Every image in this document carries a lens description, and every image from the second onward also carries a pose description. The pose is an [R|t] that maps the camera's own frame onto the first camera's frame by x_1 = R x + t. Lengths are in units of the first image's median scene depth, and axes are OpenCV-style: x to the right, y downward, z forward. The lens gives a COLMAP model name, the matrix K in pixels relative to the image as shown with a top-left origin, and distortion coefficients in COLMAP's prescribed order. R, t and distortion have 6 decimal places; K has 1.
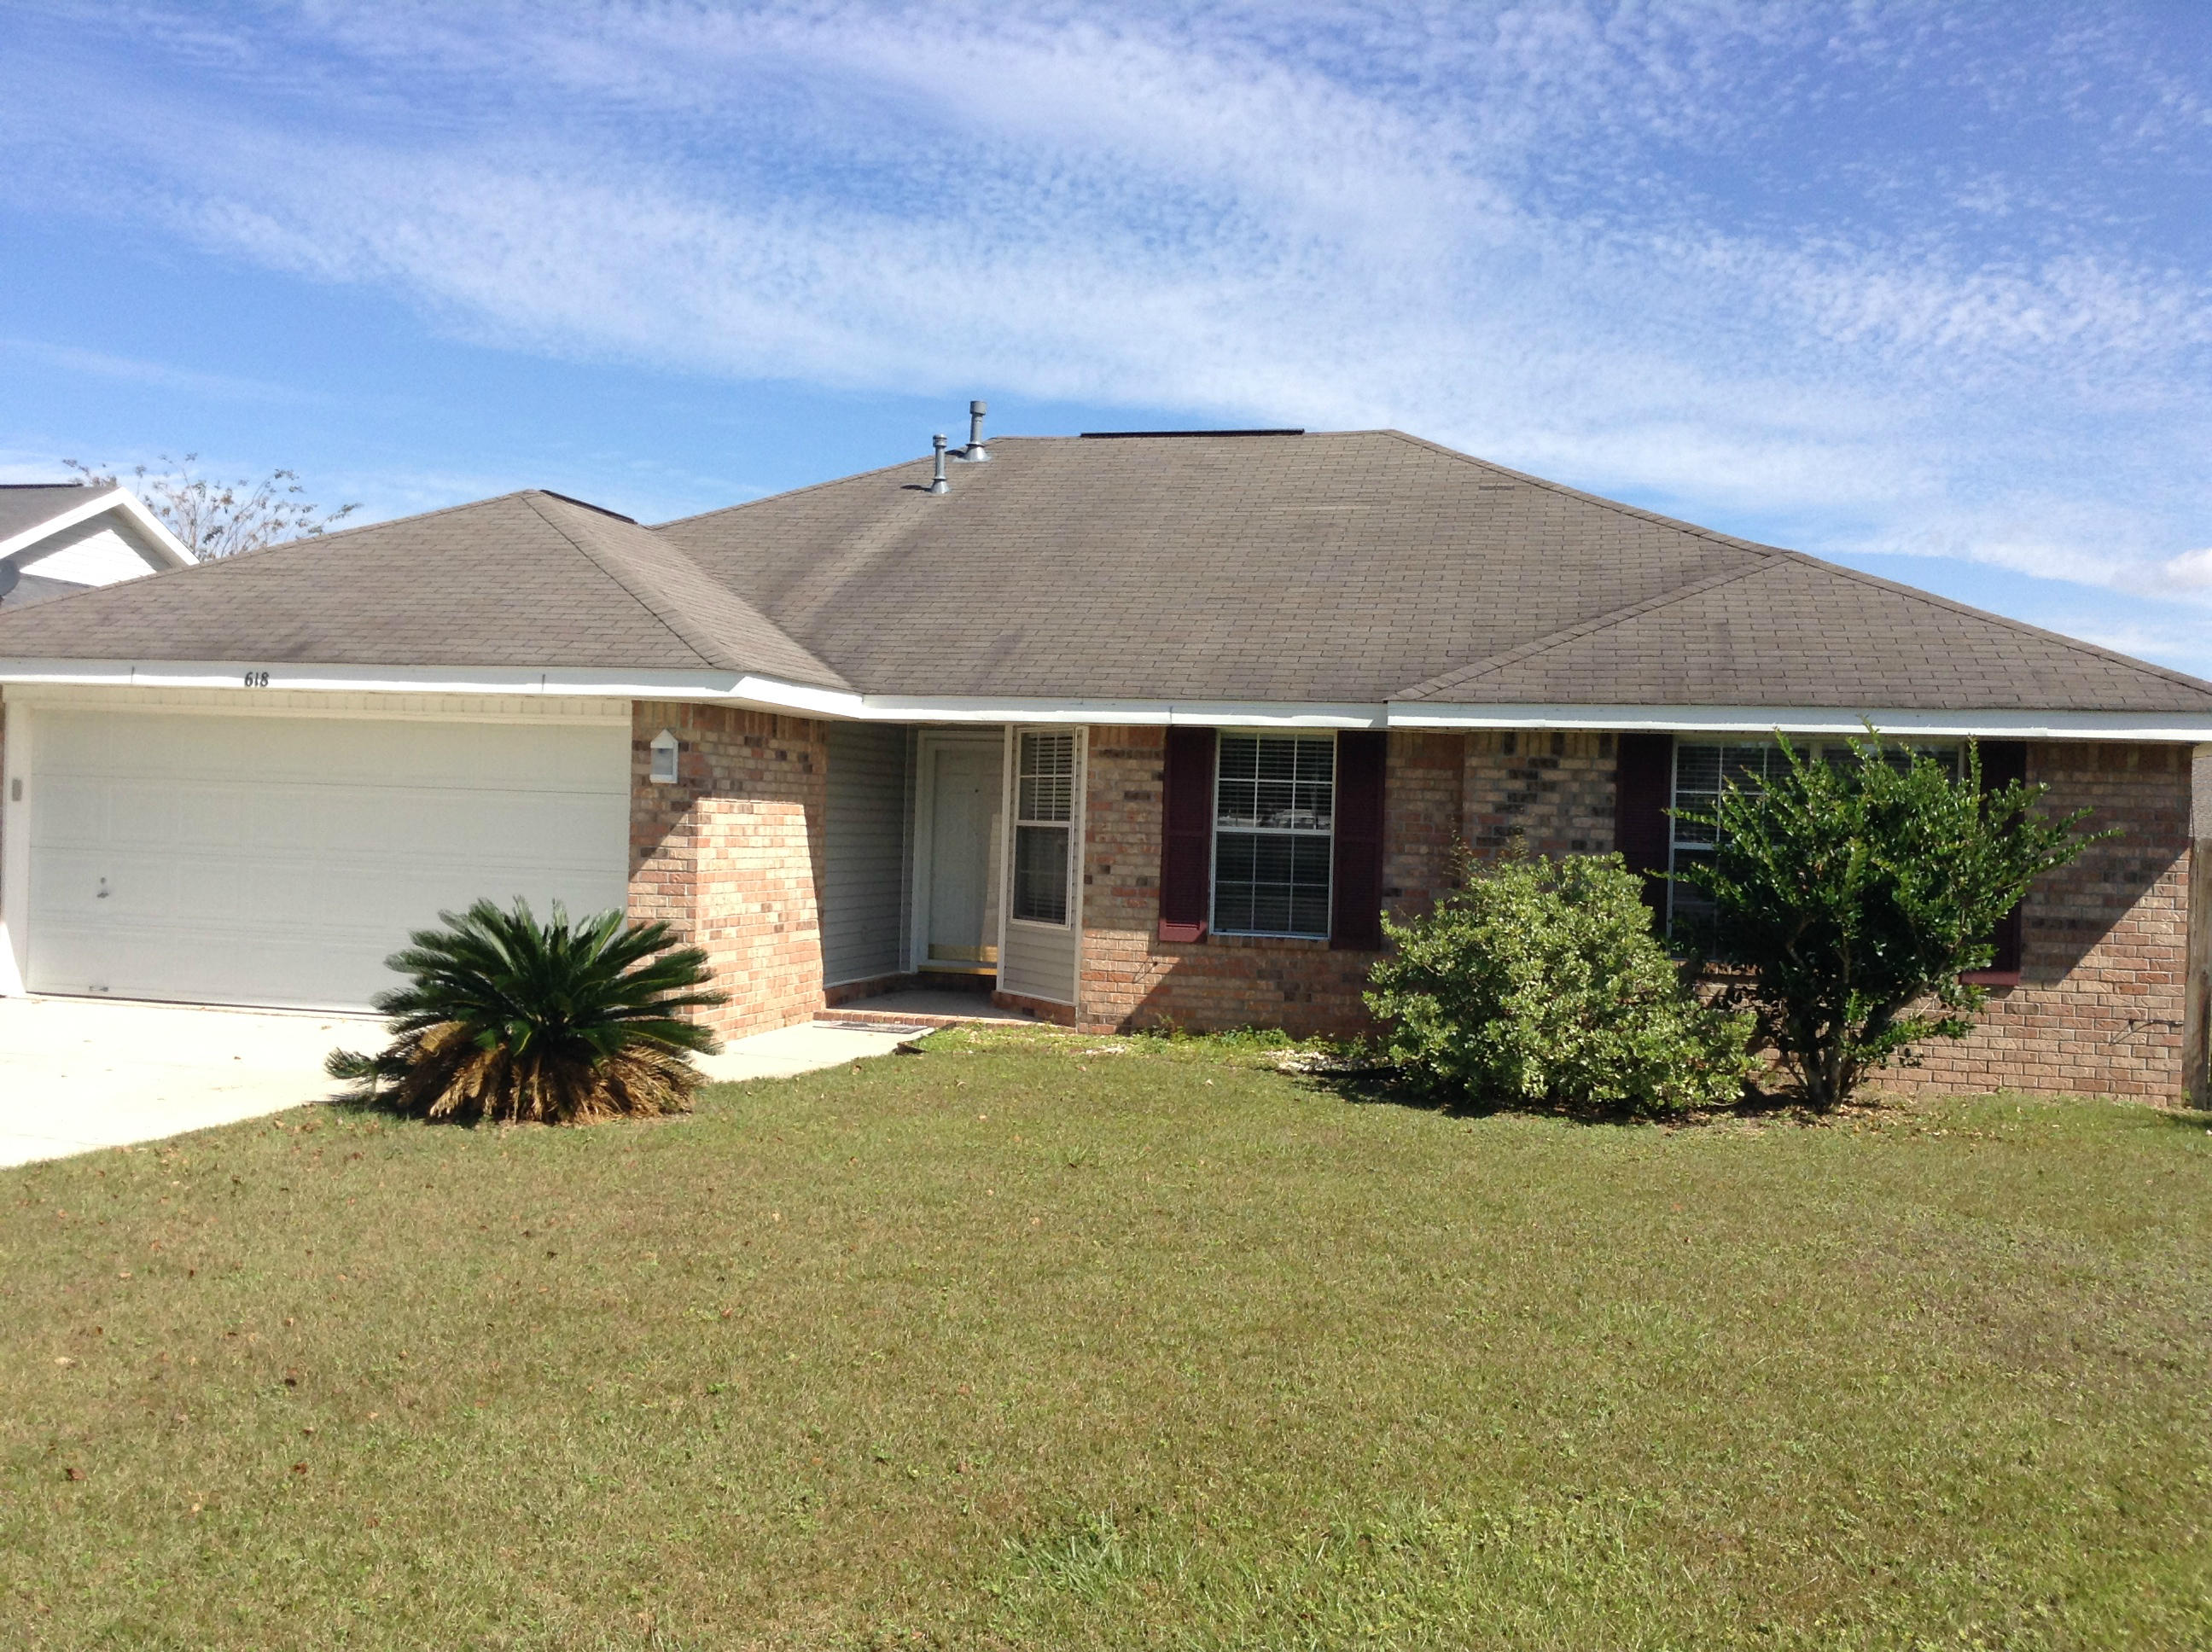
lens RADIAL K [[2110.7, 0, 1111.5], [0, 2110.7, 917.0], [0, 0, 1]] dist [0.028384, 0.130312]
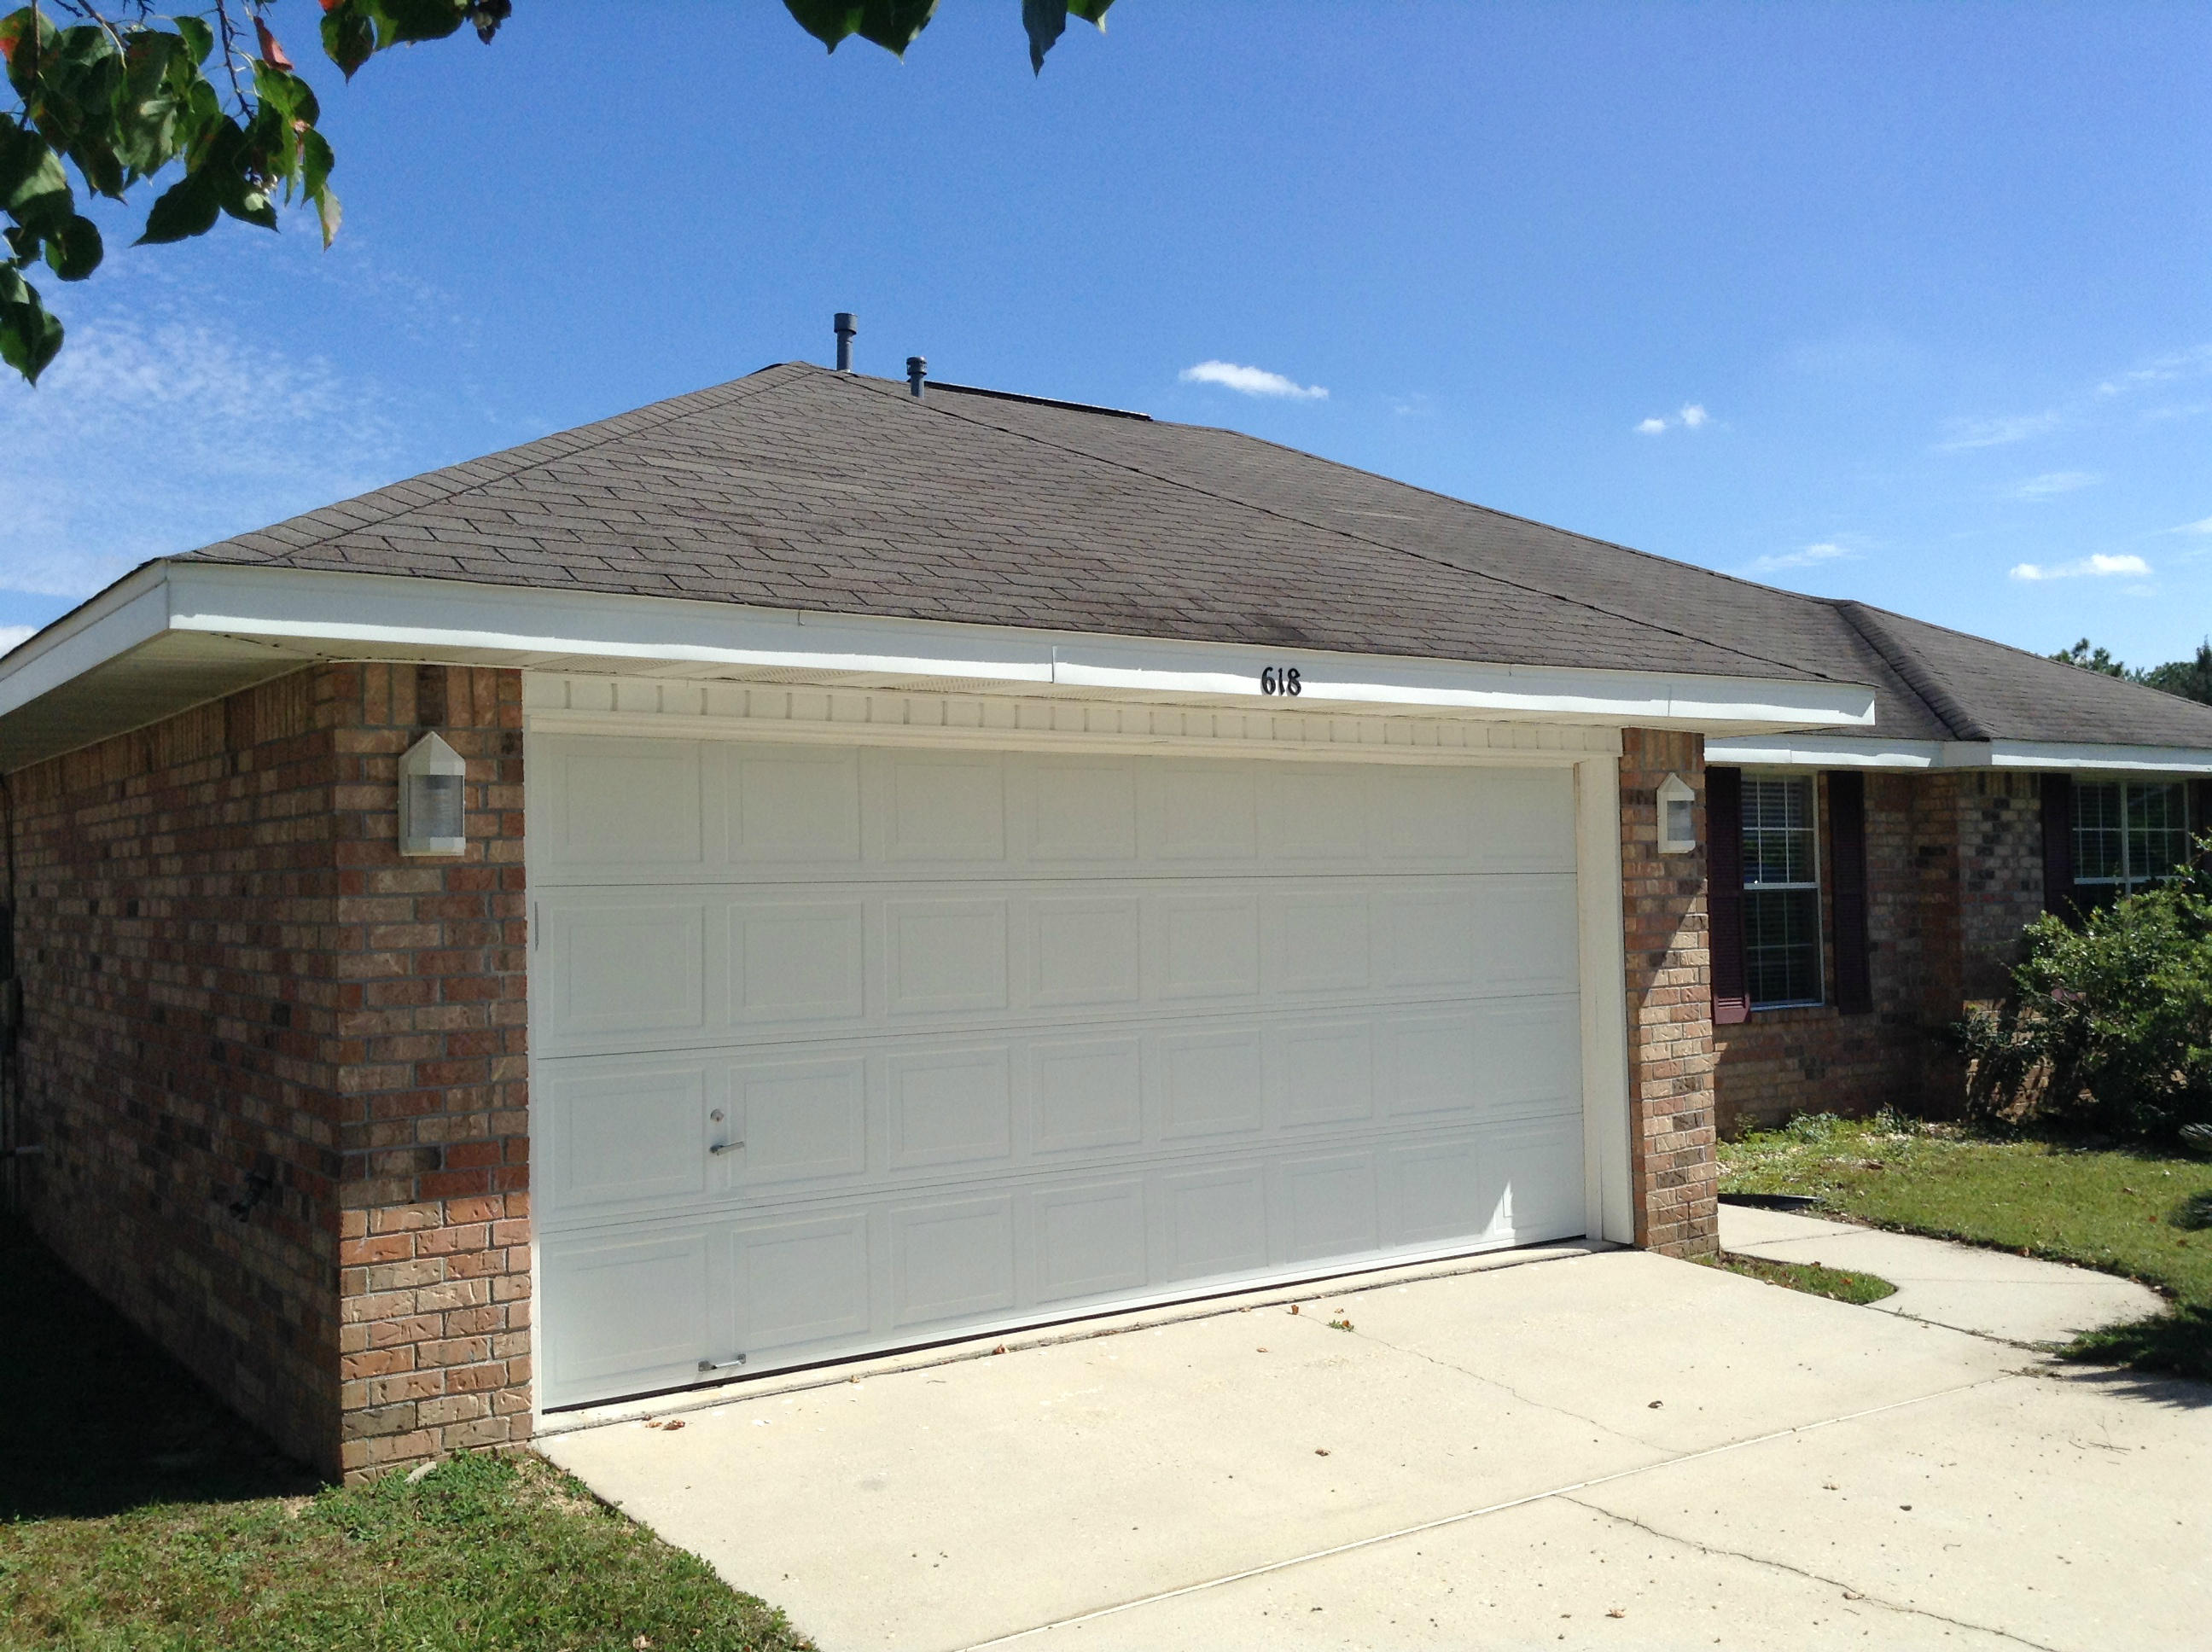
lens RADIAL K [[2027.4, 0, 1106.0], [0, 2027.4, 826.0], [0, 0, 1]] dist [0.136876, -0.393553]
pose [[0.654484, -0.023056, 0.755724, -0.736406], [0.068075, 0.997272, -0.028531, -0.059624], [-0.753005, 0.070119, 0.654268, 0.648573]]
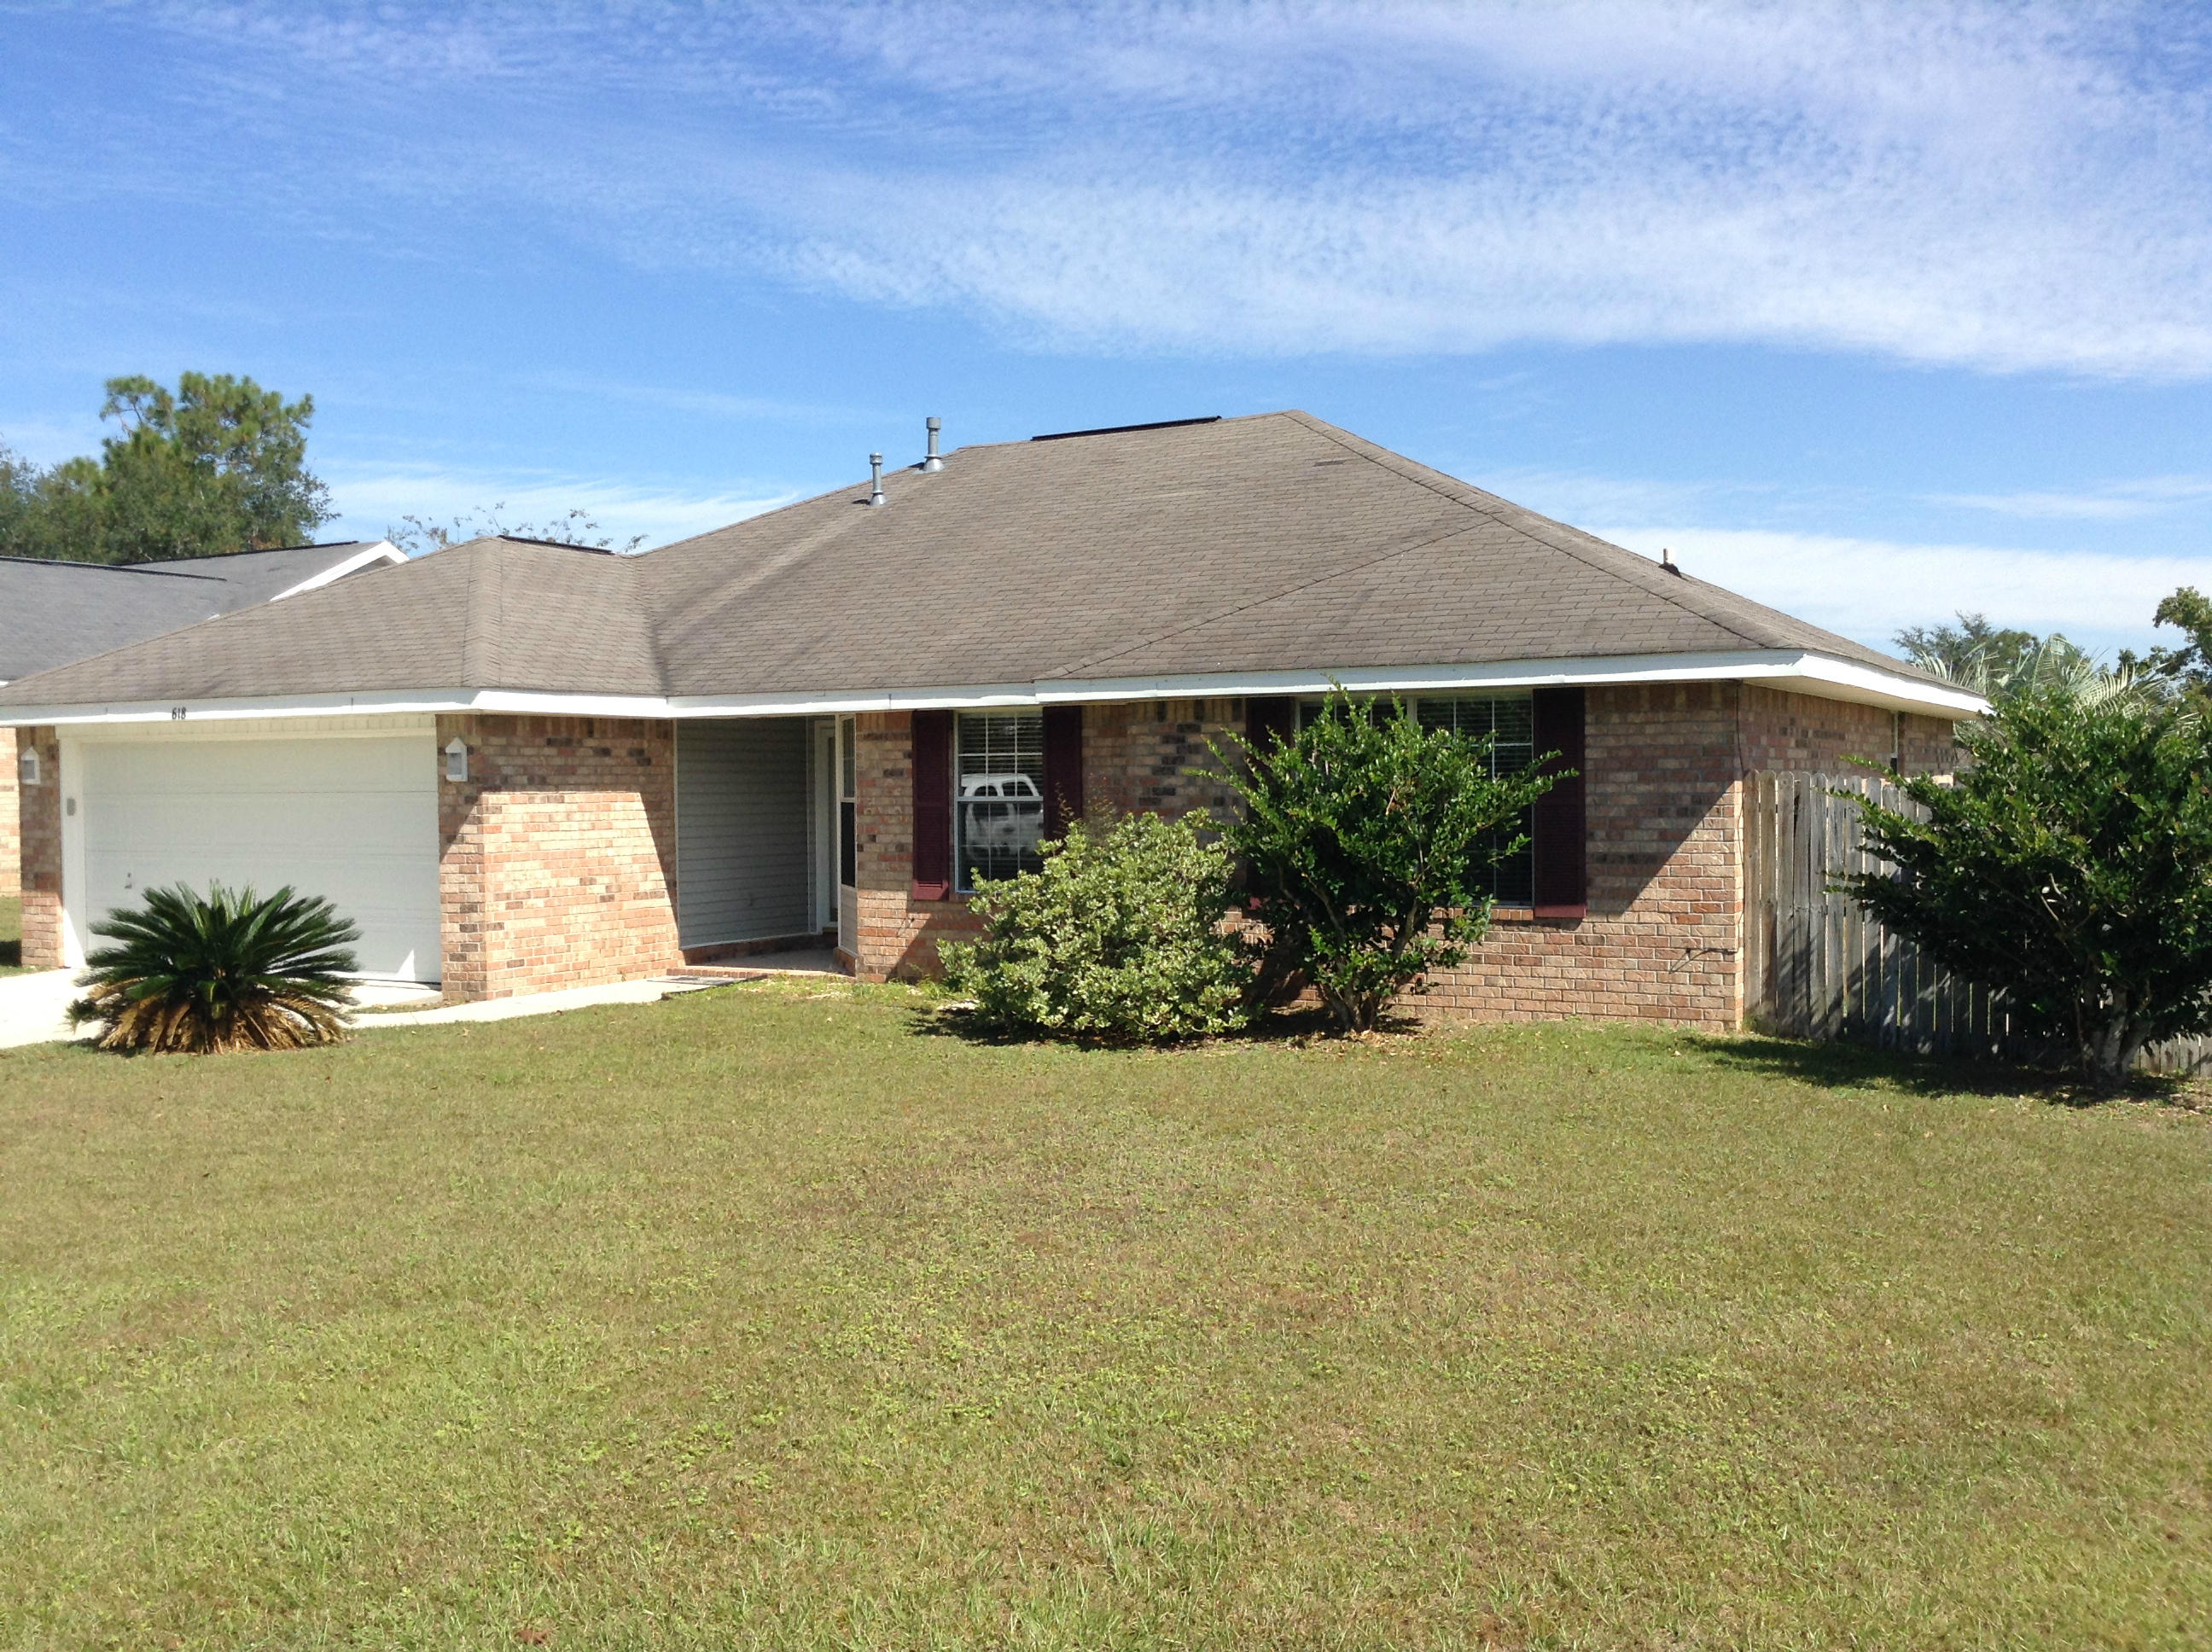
lens RADIAL K [[2106.1, 0, 1113.9], [0, 2106.1, 872.1], [0, 0, 1]] dist [0.124563, -0.241649]
pose [[0.961850, -0.032389, -0.271655, 0.434006], [0.030875, 0.999475, -0.009844, 0.011007], [0.271831, 0.001081, 0.962344, -0.062929]]
